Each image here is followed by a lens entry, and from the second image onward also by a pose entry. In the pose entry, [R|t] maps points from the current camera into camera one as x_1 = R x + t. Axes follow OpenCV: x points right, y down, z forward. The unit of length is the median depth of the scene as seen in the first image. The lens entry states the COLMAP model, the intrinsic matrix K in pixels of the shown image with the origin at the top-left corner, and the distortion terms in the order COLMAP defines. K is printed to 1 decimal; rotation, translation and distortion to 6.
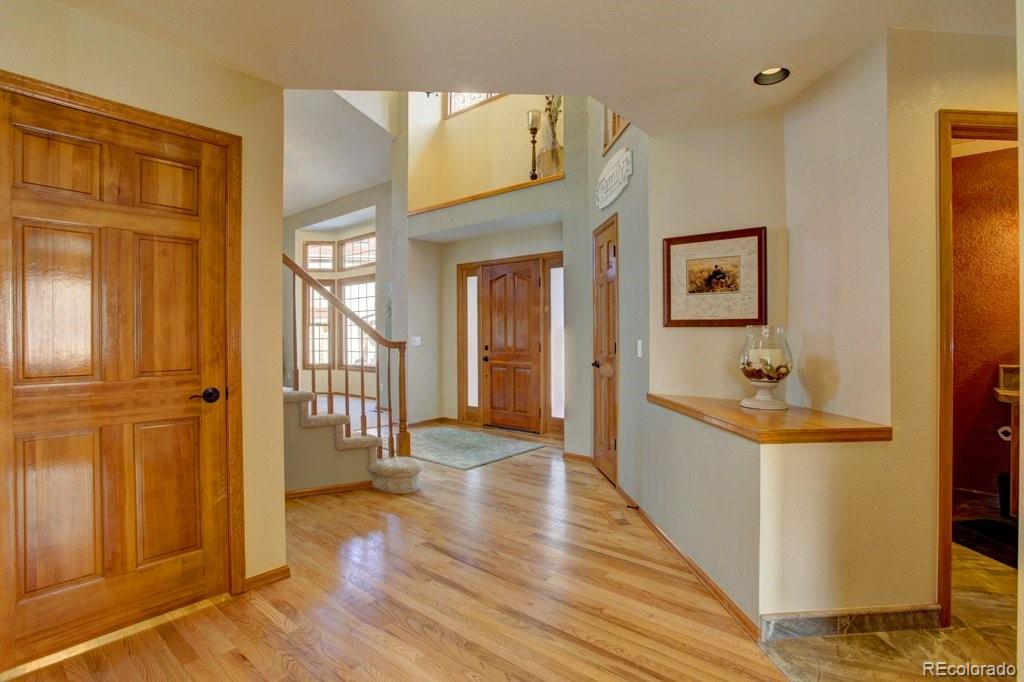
lens RADIAL K [[506.3, 0, 516.6], [0, 506.3, 336.8], [0, 0, 1]] dist [-0.062618, 0.025394]
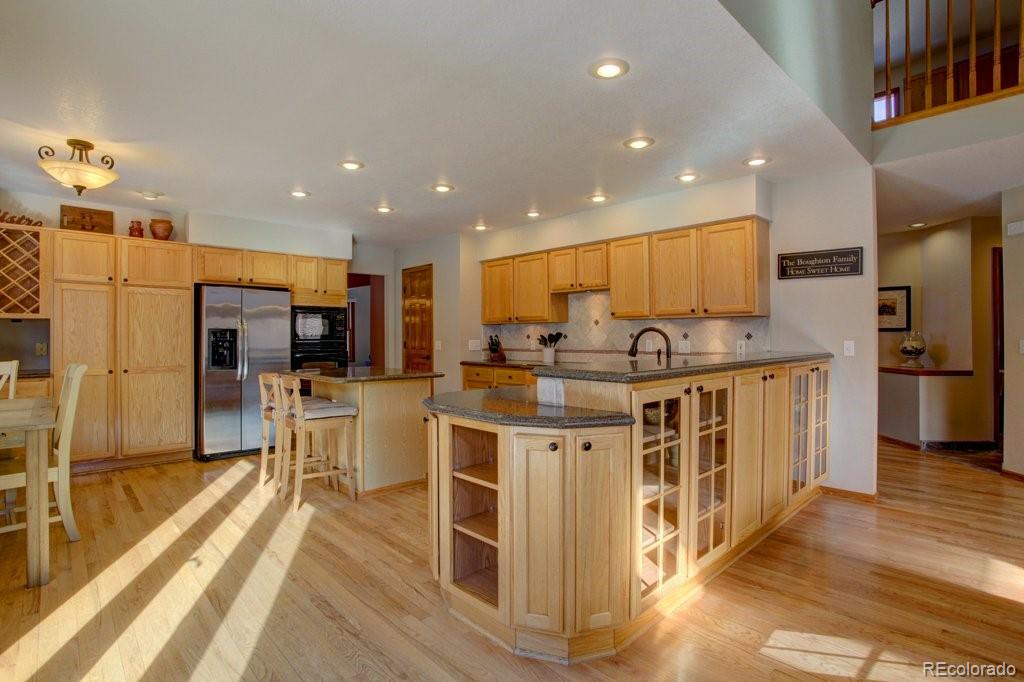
lens RADIAL K [[506.3, 0, 510.4], [0, 506.3, 342.4], [0, 0, 1]] dist [-0.062618, 0.025394]
pose [[0.994127, -0.002270, -0.108192, -0.606469], [0.003246, 0.999956, 0.008850, 0.001961], [0.108168, -0.009149, 0.994091, -0.799165]]
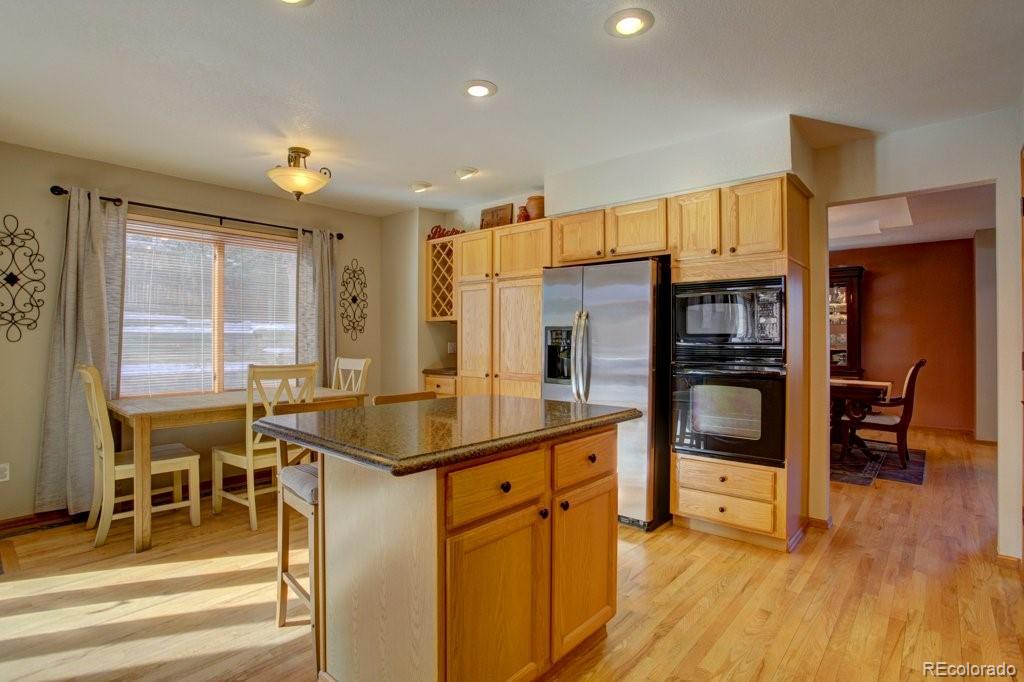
lens RADIAL K [[511.5, 0, 516.6], [0, 511.5, 337.0], [0, 0, 1]] dist [-0.047935, 0.001093]
pose [[-0.002905, -0.007015, -0.999971, -0.552105], [-0.000121, 0.999975, -0.007014, 0.002698], [0.999996, 0.000100, -0.002906, 0.133808]]
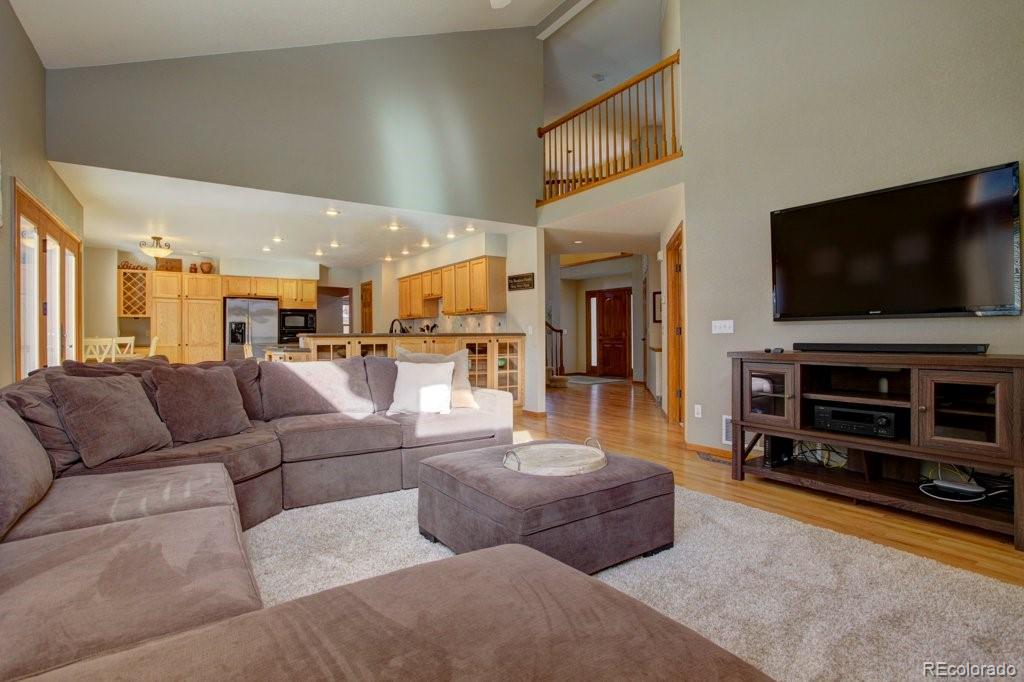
lens RADIAL K [[506.3, 0, 512.7], [0, 506.3, 340.5], [0, 0, 1]] dist [-0.062618, 0.025394]
pose [[0.961413, -0.001672, -0.275103, 0.211663], [0.003750, 0.999968, 0.007028, 0.041010], [0.275082, -0.007788, 0.961389, -1.356398]]
